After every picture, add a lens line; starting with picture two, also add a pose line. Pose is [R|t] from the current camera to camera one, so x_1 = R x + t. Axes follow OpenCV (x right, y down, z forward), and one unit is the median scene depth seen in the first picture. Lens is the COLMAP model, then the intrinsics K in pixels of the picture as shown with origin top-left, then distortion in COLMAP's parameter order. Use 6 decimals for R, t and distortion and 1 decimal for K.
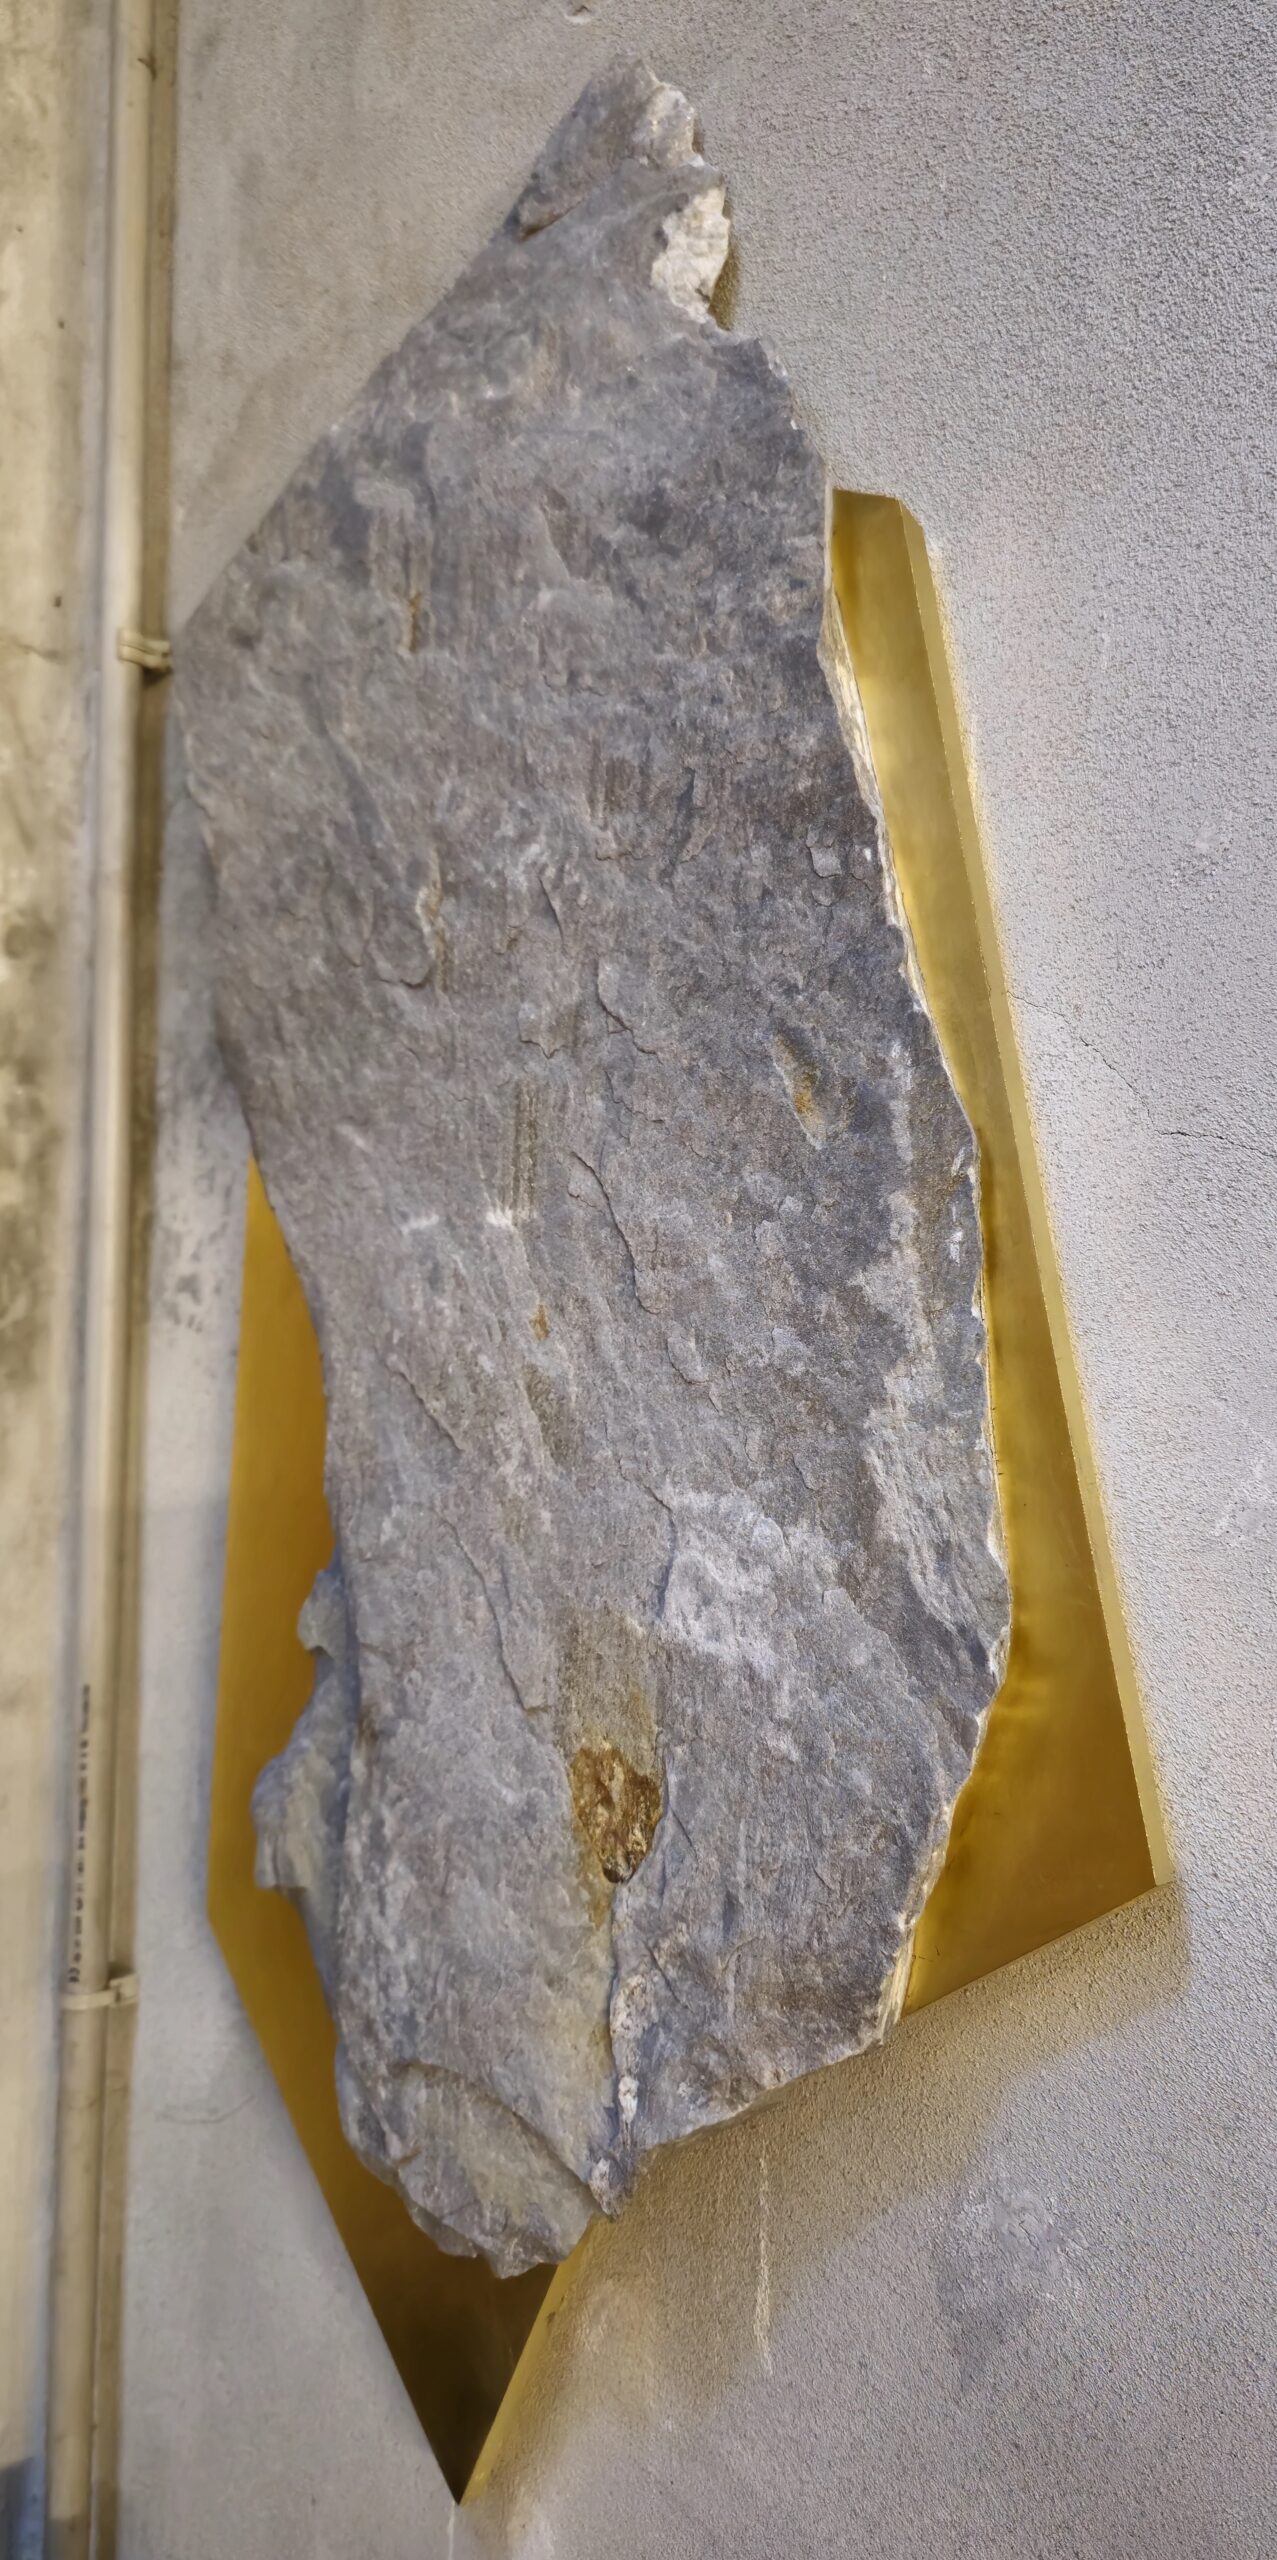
lens RADIAL K [[1838.9, 0, 663.9], [0, 1838.9, 1265.7], [0, 0, 1]] dist [0.038768, -0.039128]
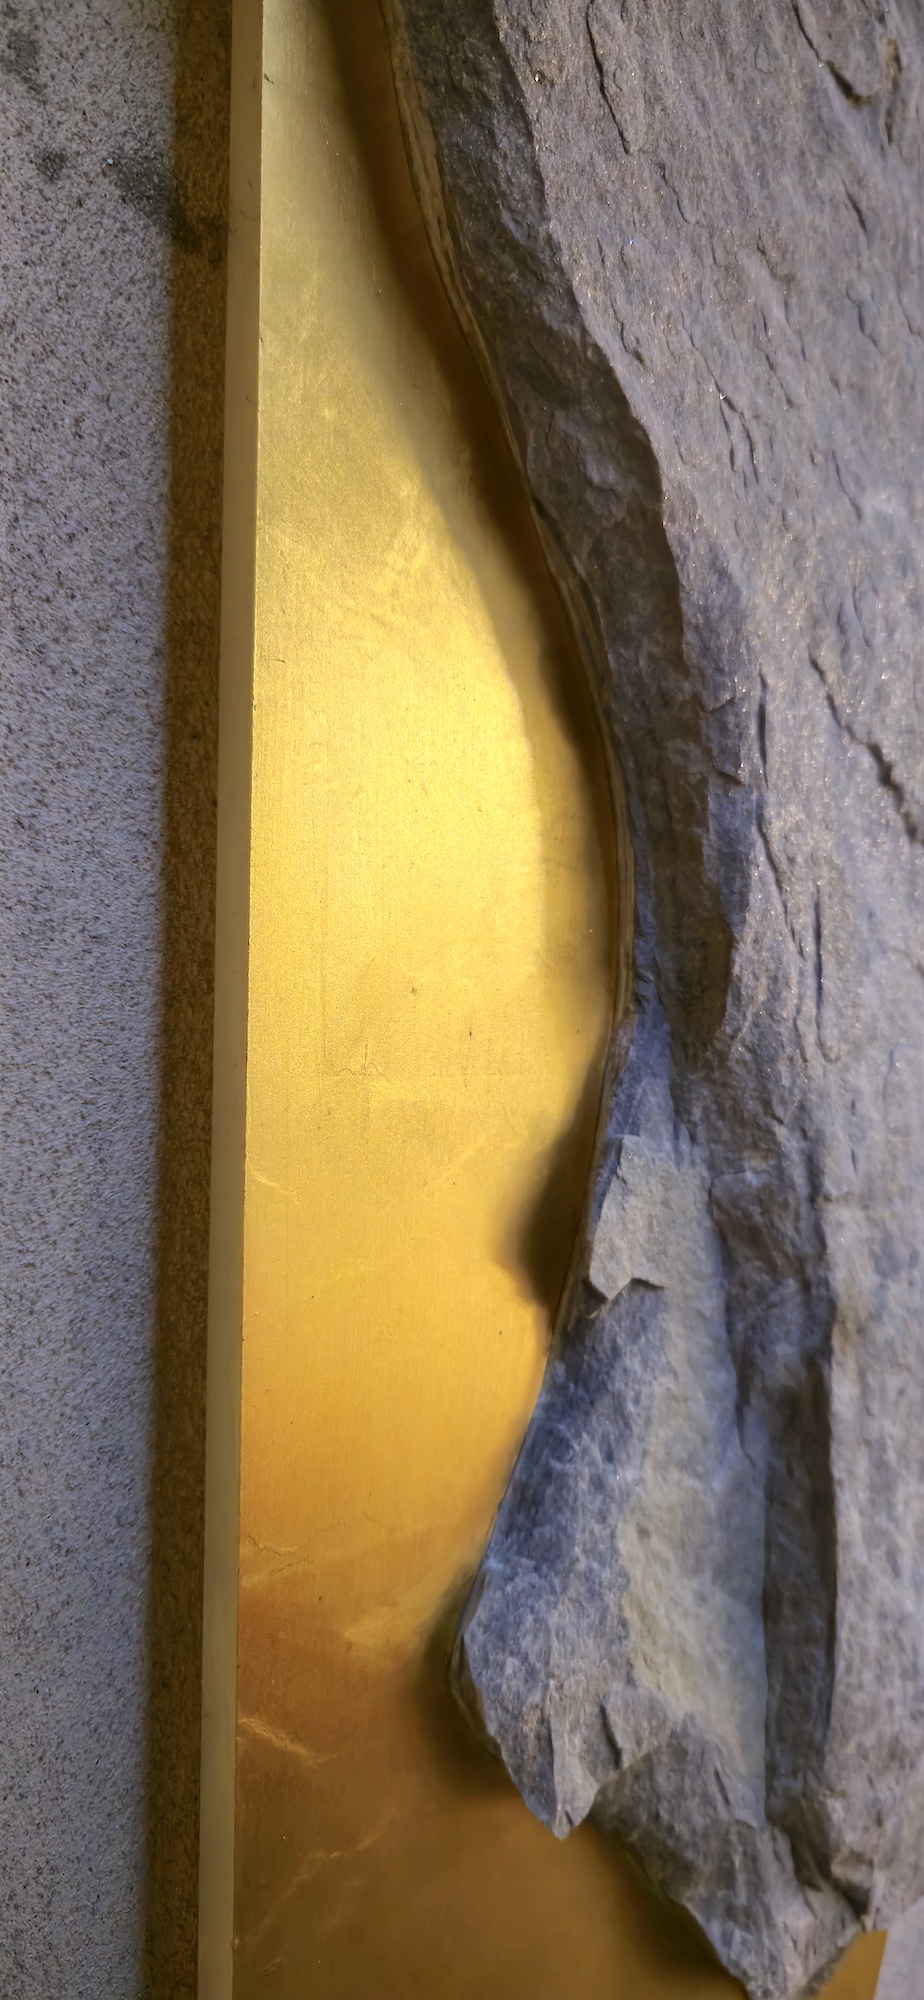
lens RADIAL K [[1378.5, 0, 463.0], [0, 1378.5, 1020.8], [0, 0, 1]] dist [0.012674, -0.037696]
pose [[-0.010900, -0.093055, 0.995601, -0.666160], [0.007666, 0.995623, 0.093141, 0.116271], [-0.999911, 0.008648, -0.010139, 1.244096]]
